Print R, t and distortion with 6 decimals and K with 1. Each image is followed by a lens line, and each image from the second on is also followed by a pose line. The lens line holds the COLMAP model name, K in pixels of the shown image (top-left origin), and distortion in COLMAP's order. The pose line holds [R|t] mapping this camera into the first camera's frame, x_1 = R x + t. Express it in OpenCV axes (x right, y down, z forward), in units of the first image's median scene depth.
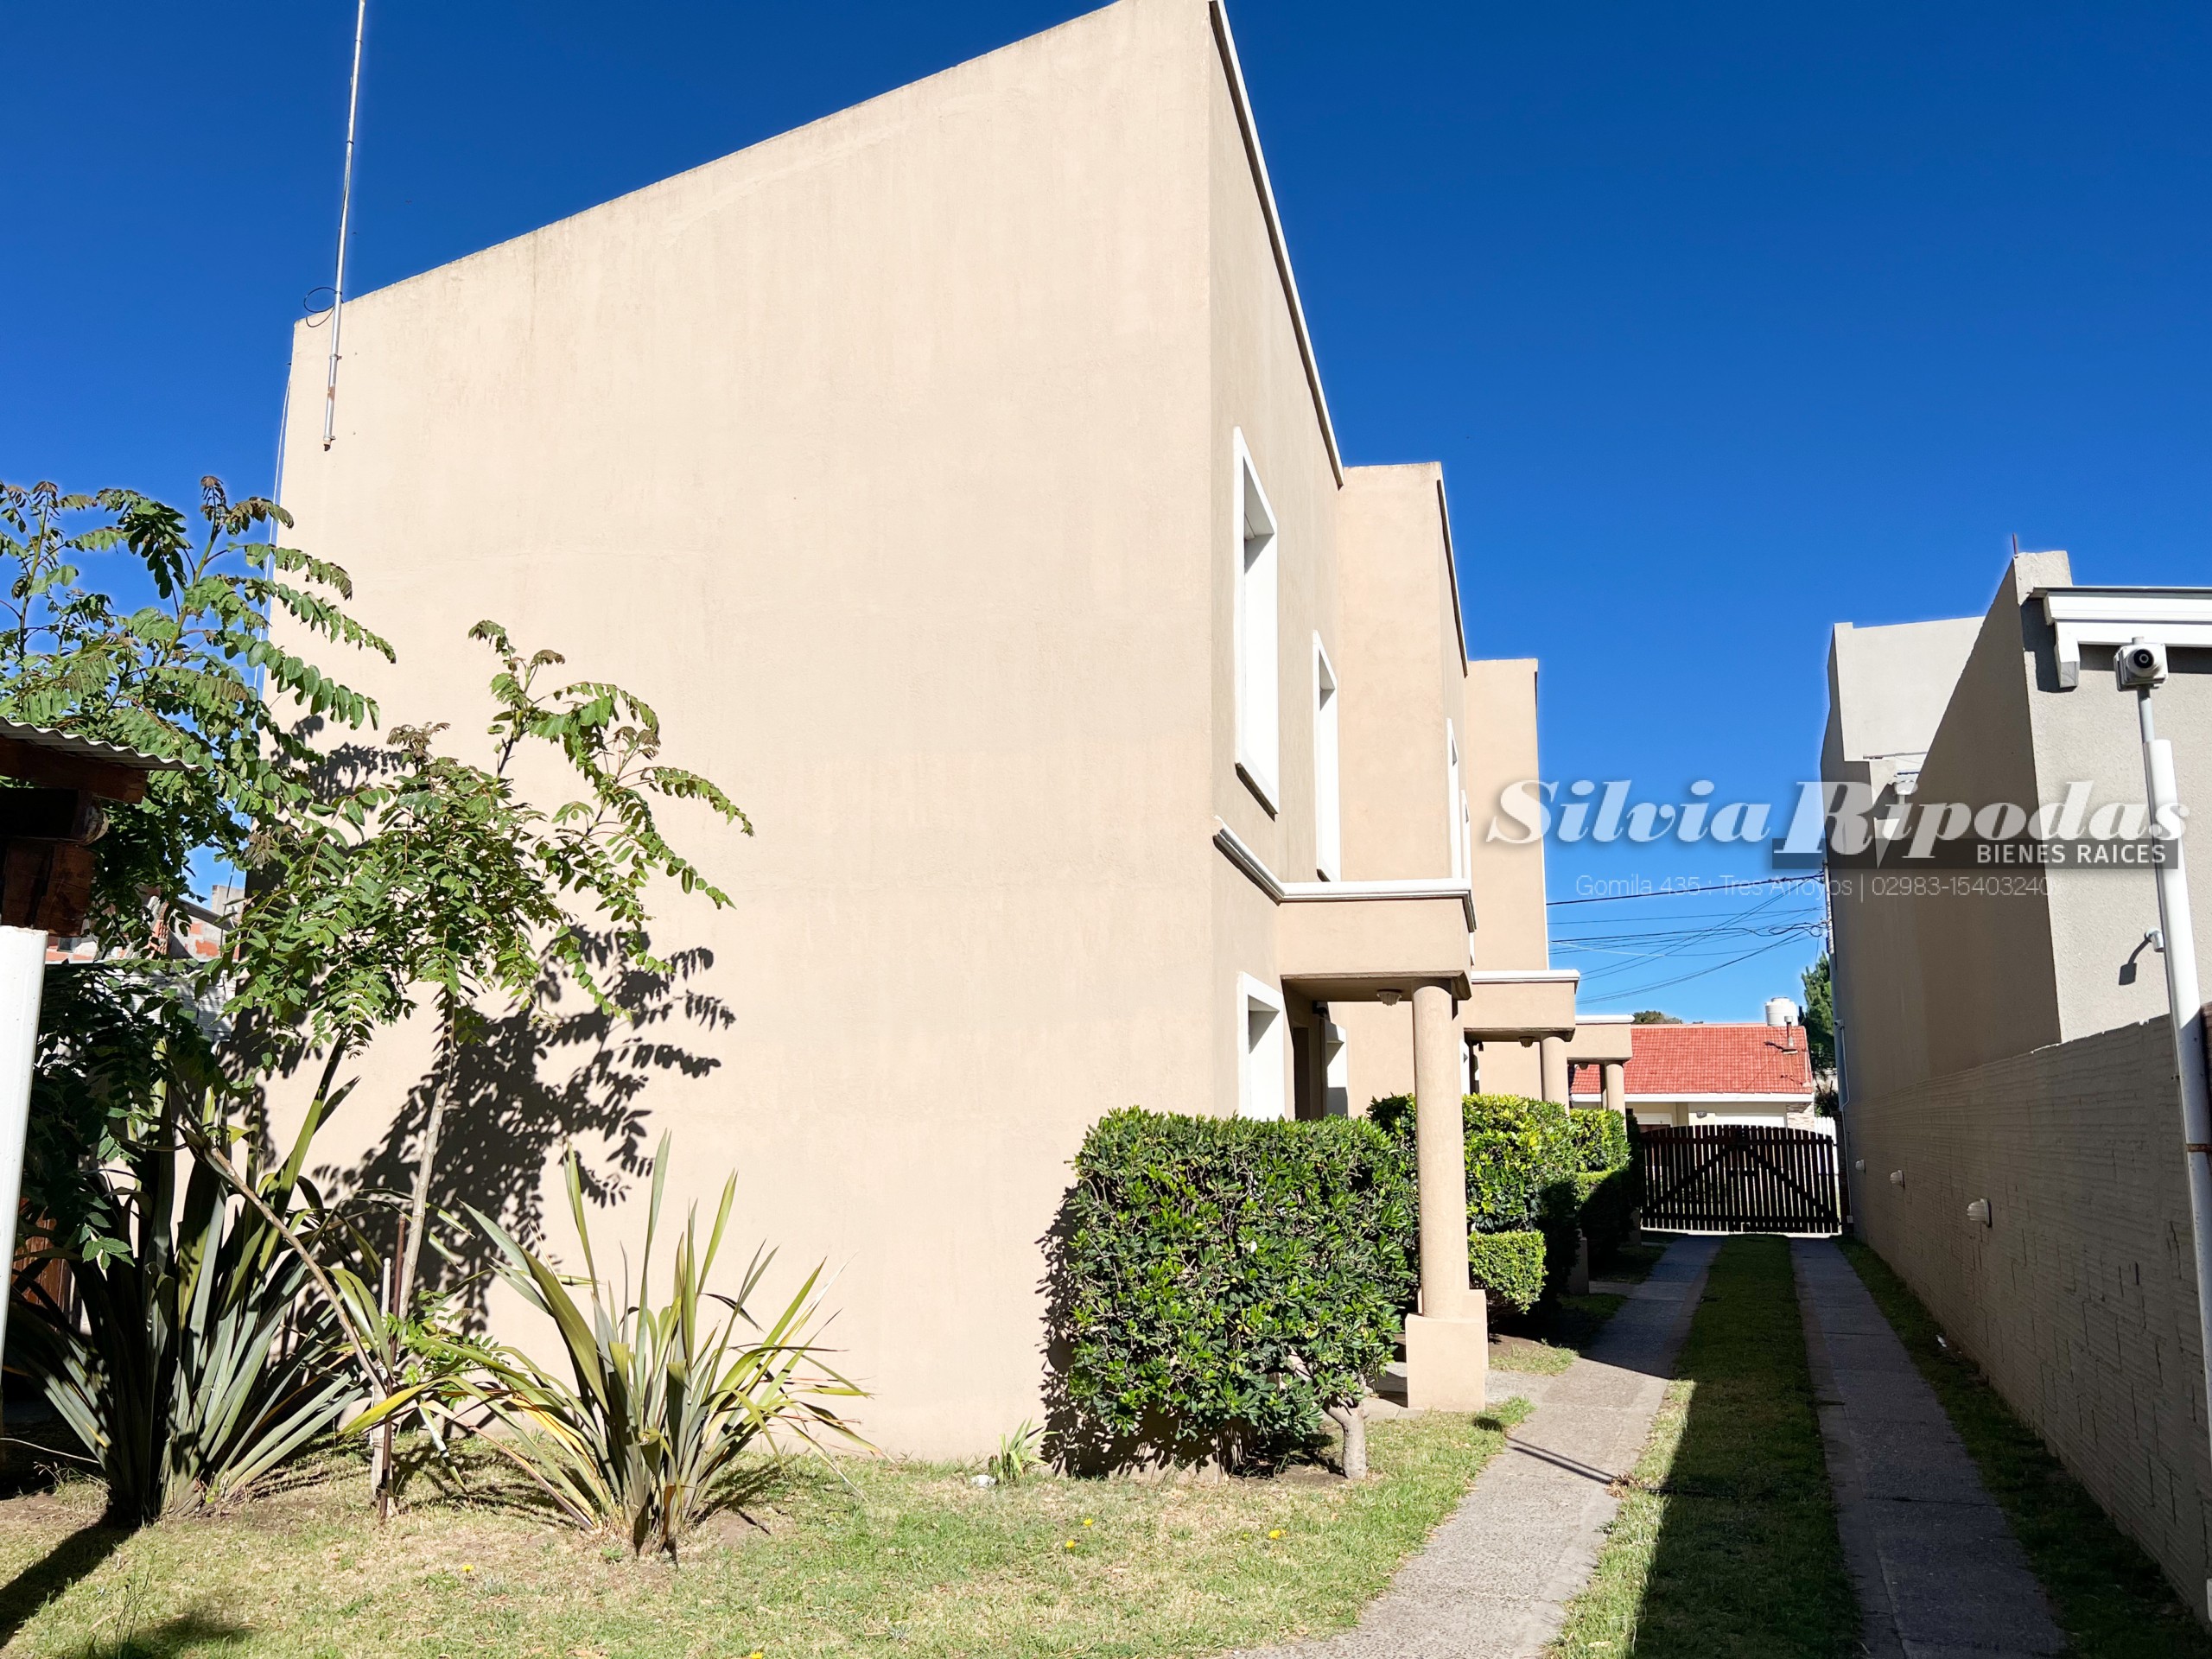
lens RADIAL K [[1651.6, 0, 1106.0], [0, 1651.6, 829.5], [0, 0, 1]] dist [0.041423, -0.048079]
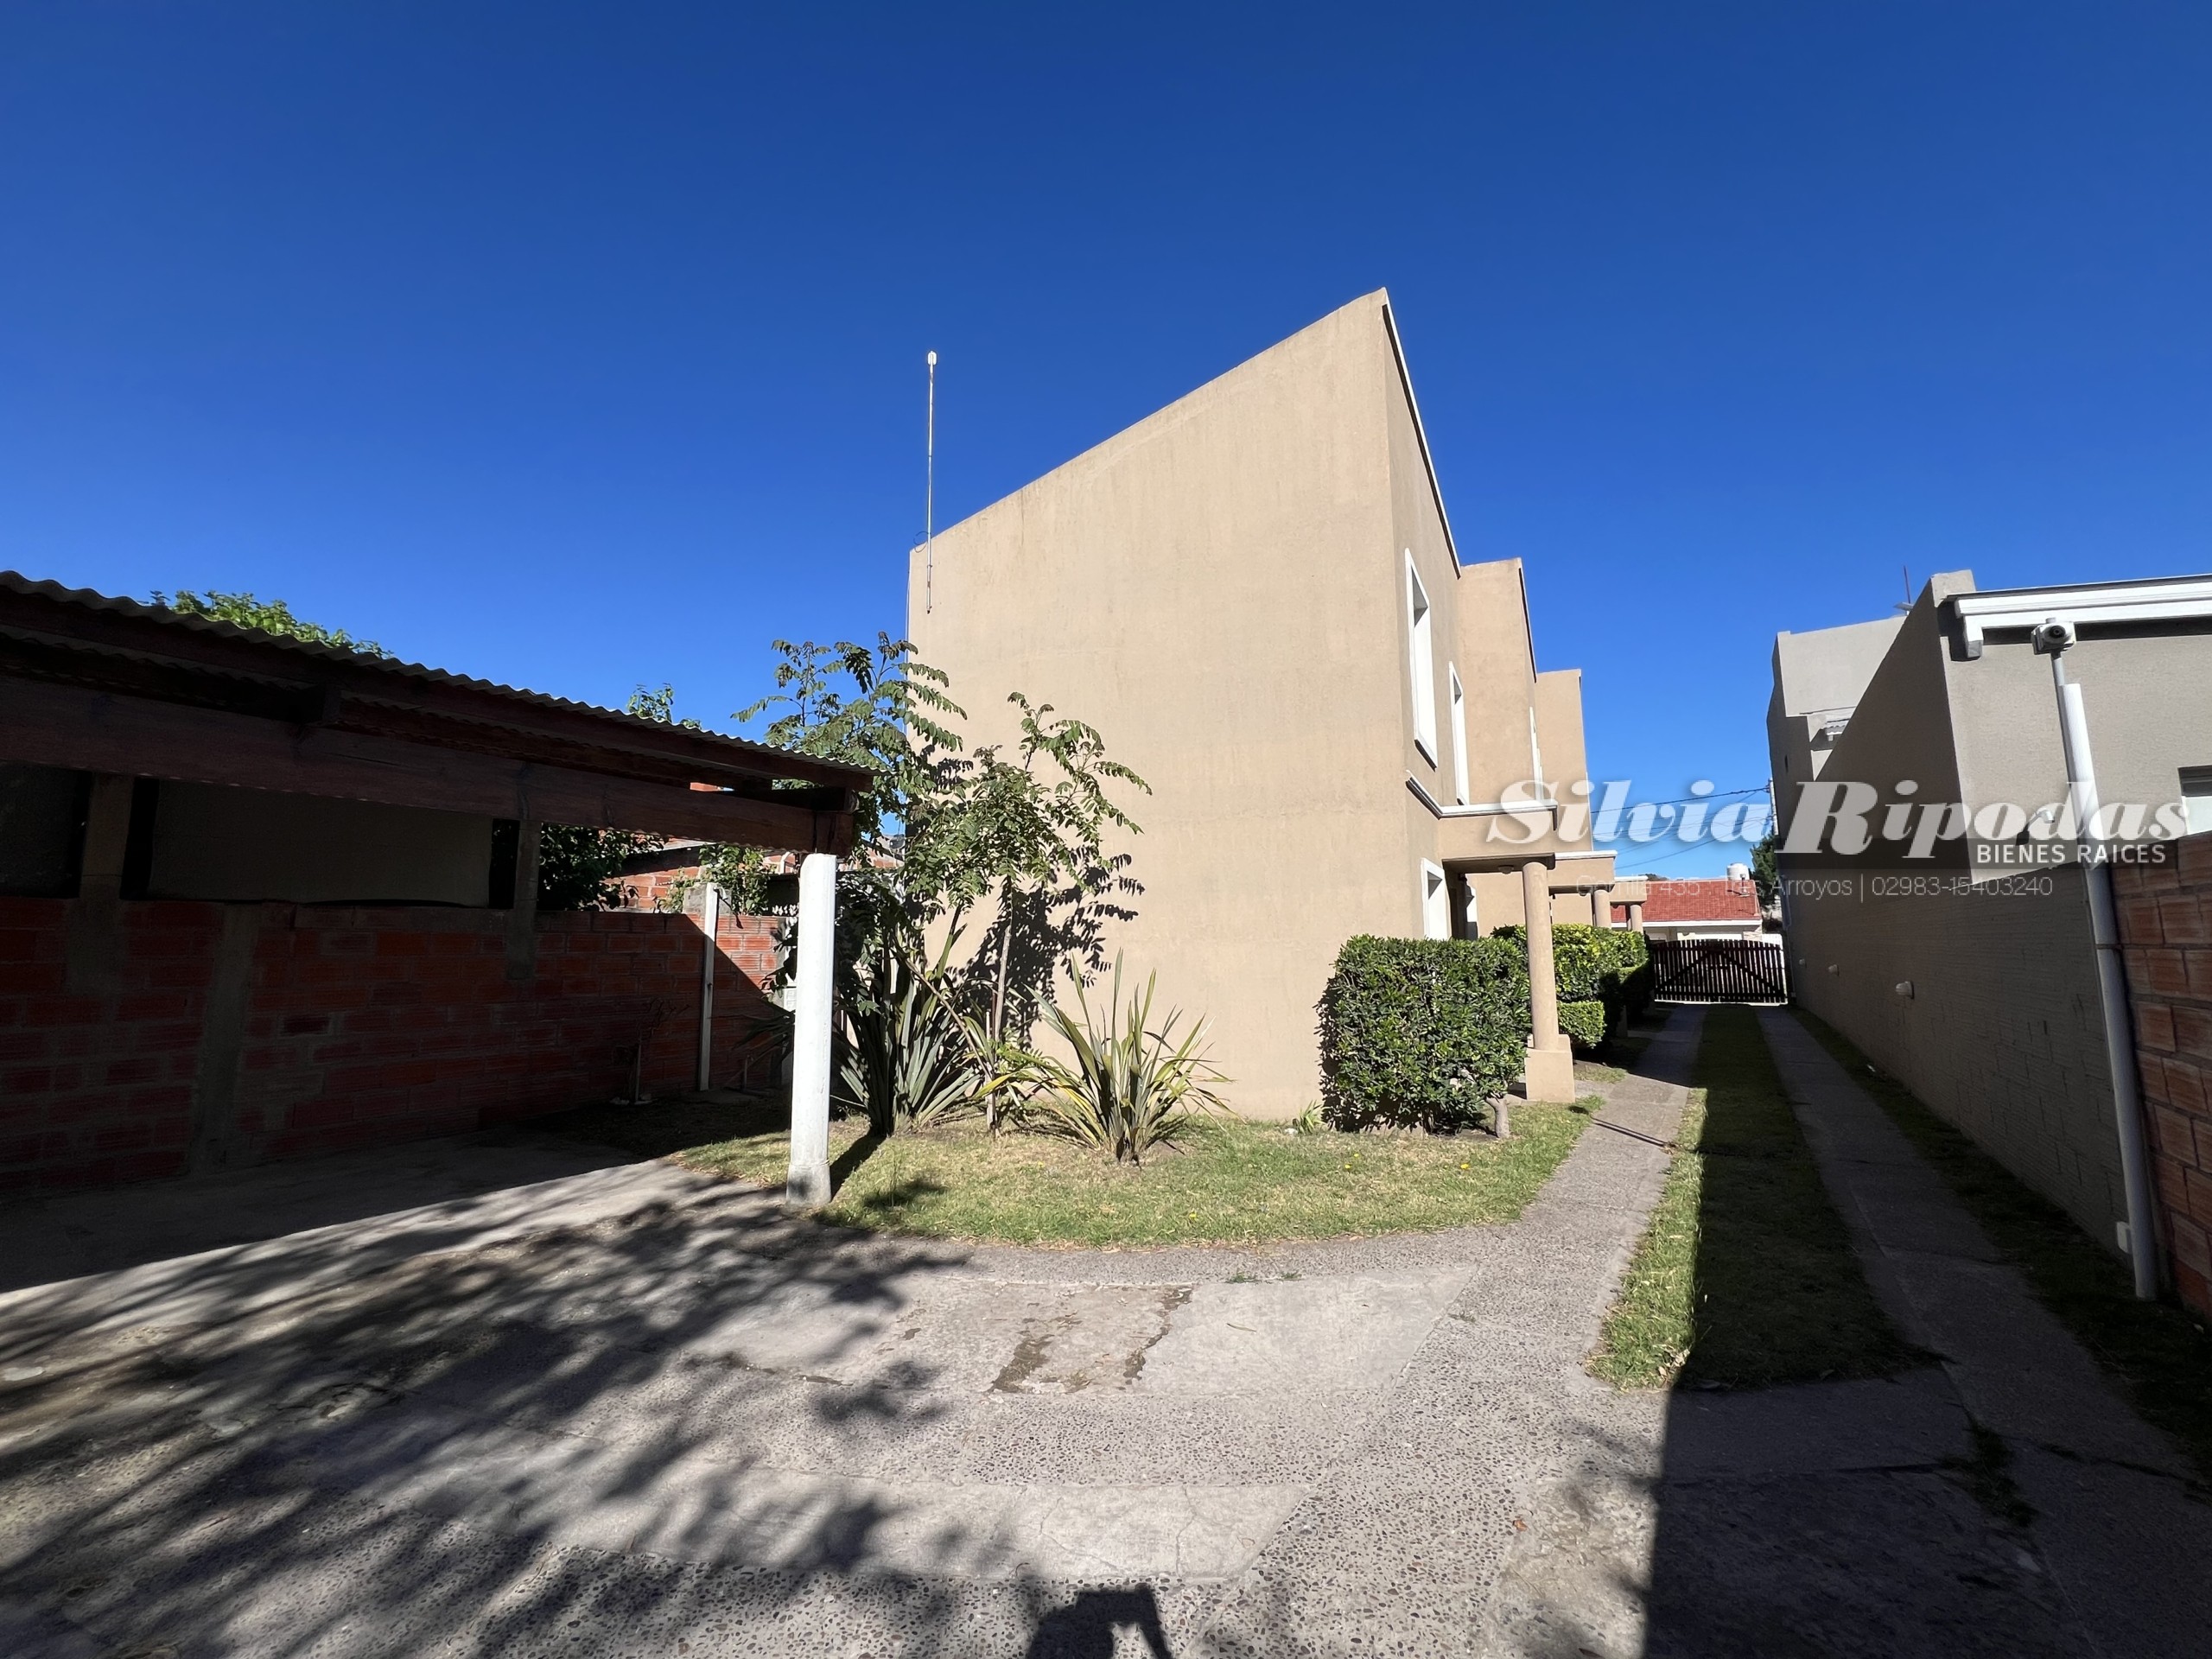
lens RADIAL K [[883.3, 0, 1106.0], [0, 883.3, 829.5], [0, 0, 1]] dist [-0.000042, -0.000143]
pose [[0.972772, -0.041138, -0.228085, -0.034372], [0.051540, 0.997876, 0.039836, 0.000948], [0.225962, -0.050507, 0.972826, -0.001176]]
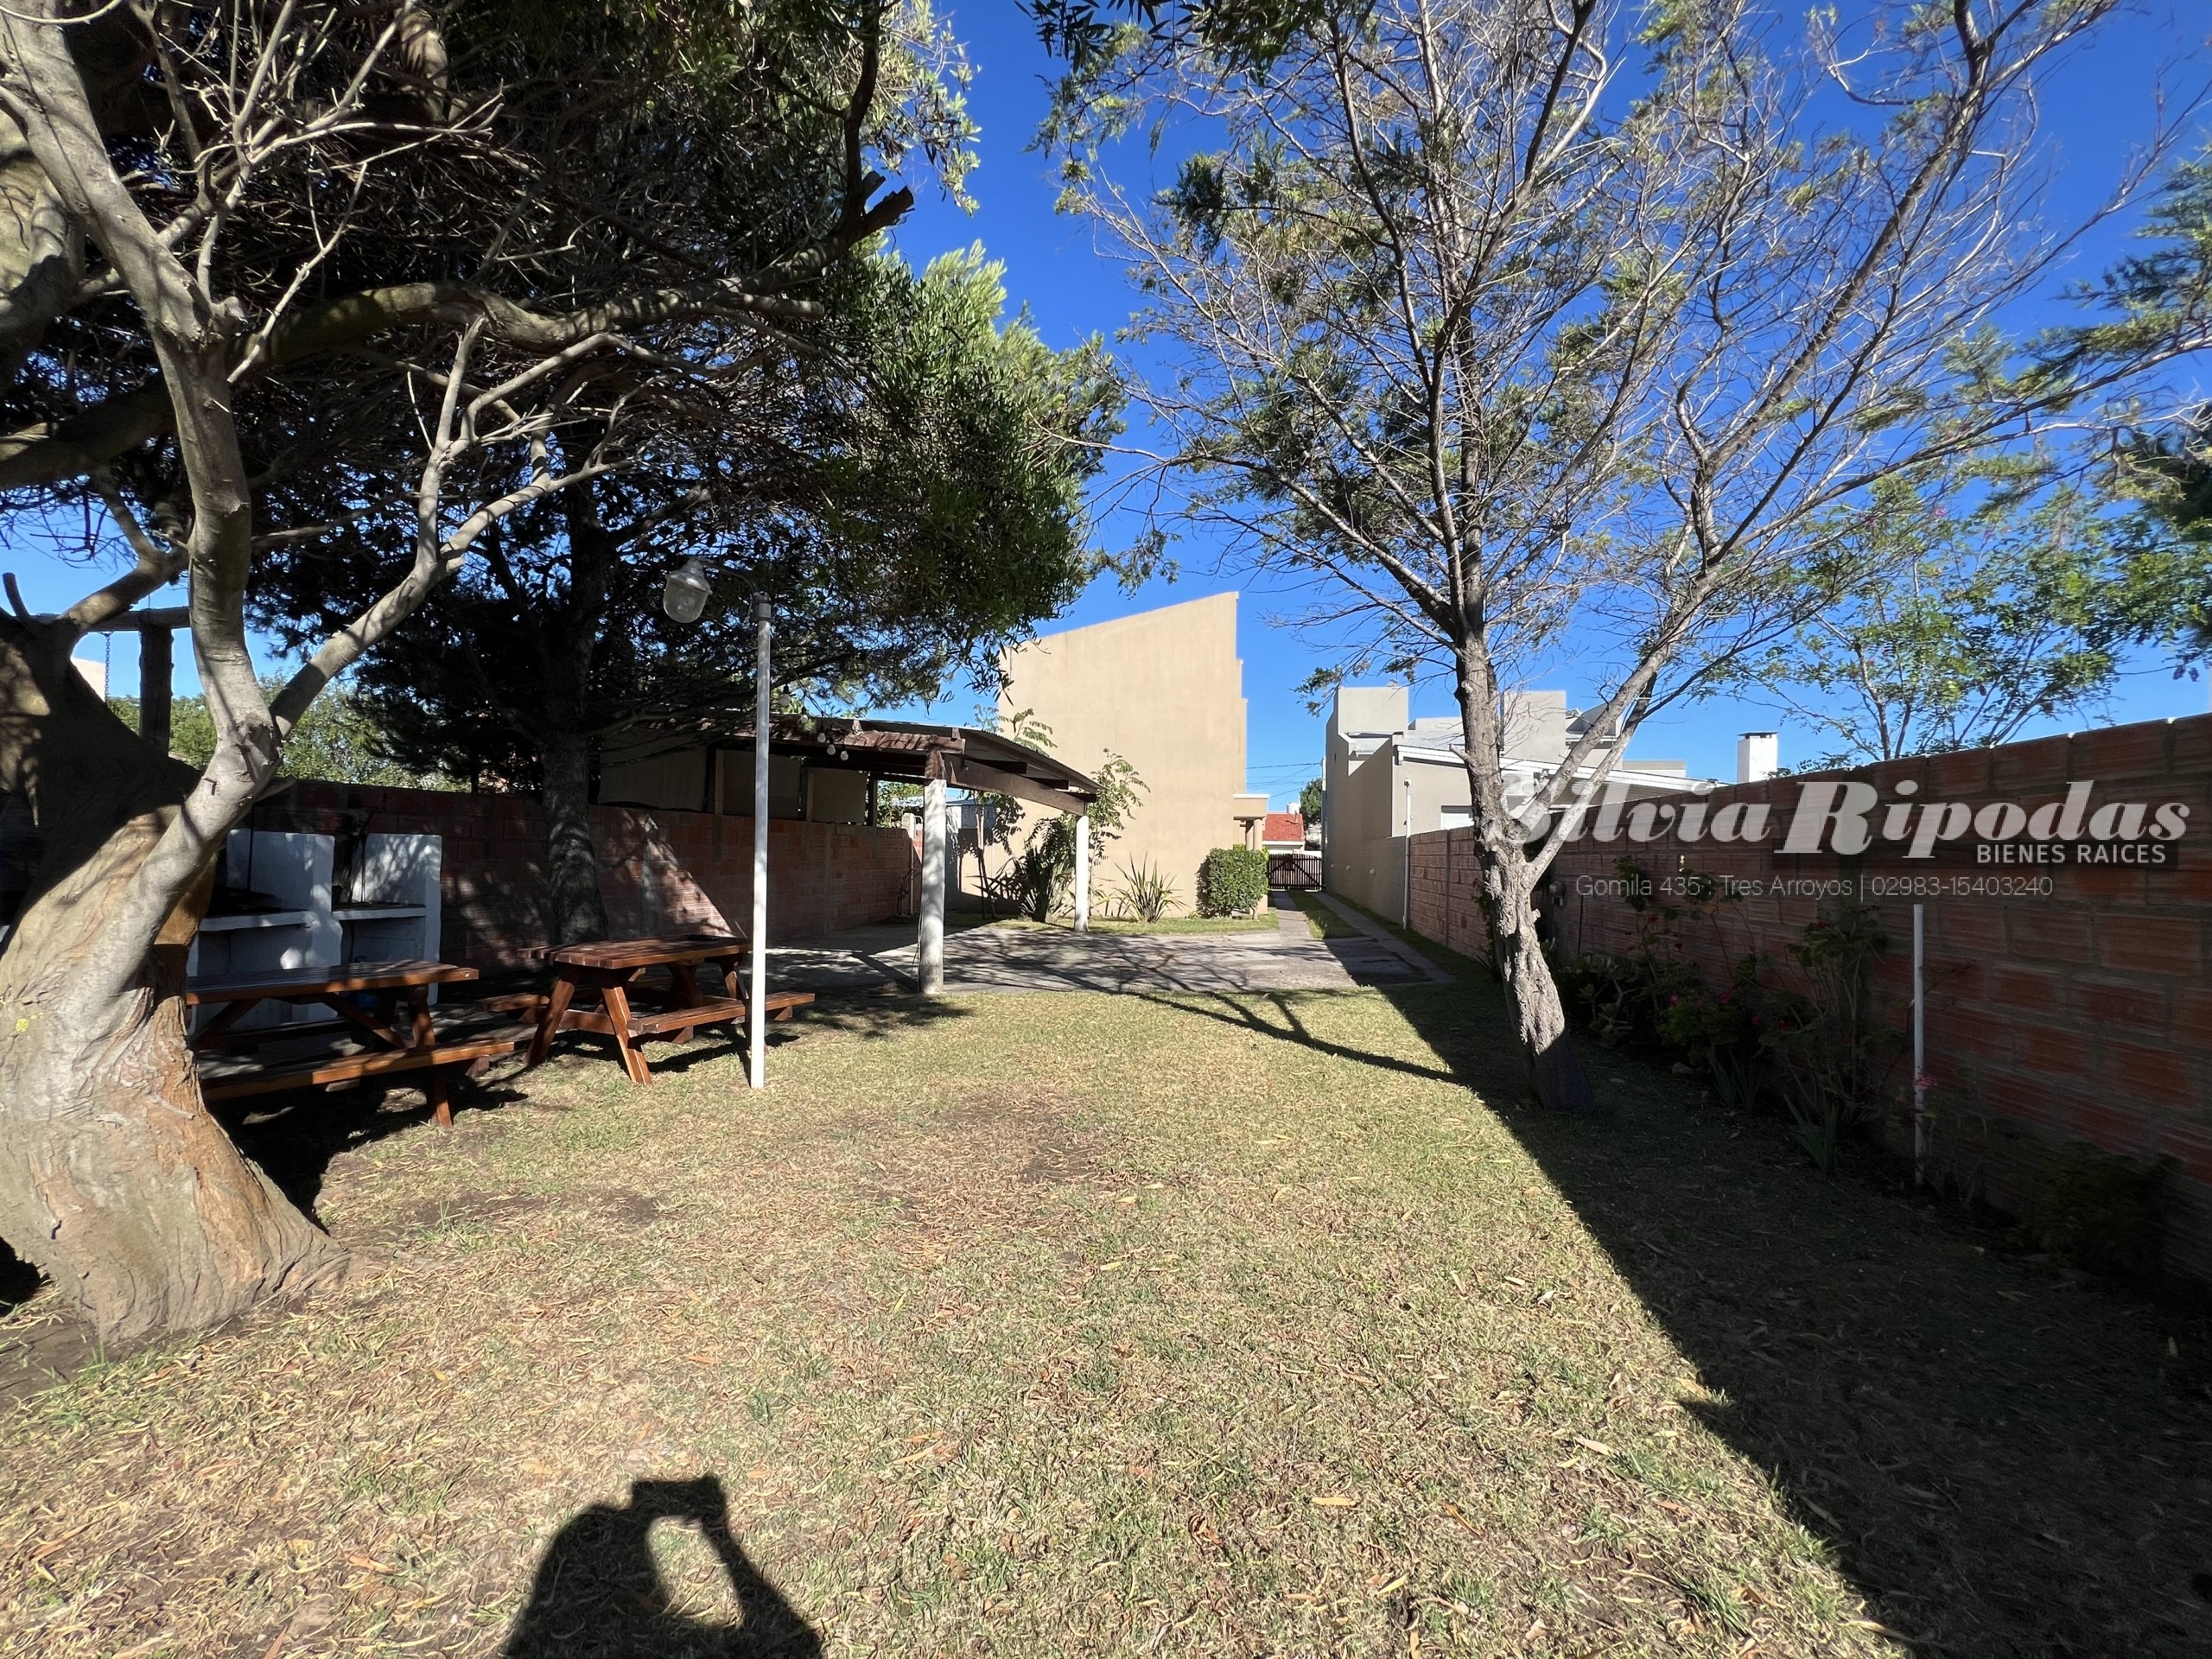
lens RADIAL K [[892.3, 0, 1094.4], [0, 892.3, 834.7], [0, 0, 1]] dist [-0.000094, 0.000273]
pose [[0.981981, 0.018612, 0.188063, -0.832547], [-0.048278, 0.986824, 0.154424, -0.259736], [-0.182711, -0.160721, 0.969941, -1.485767]]
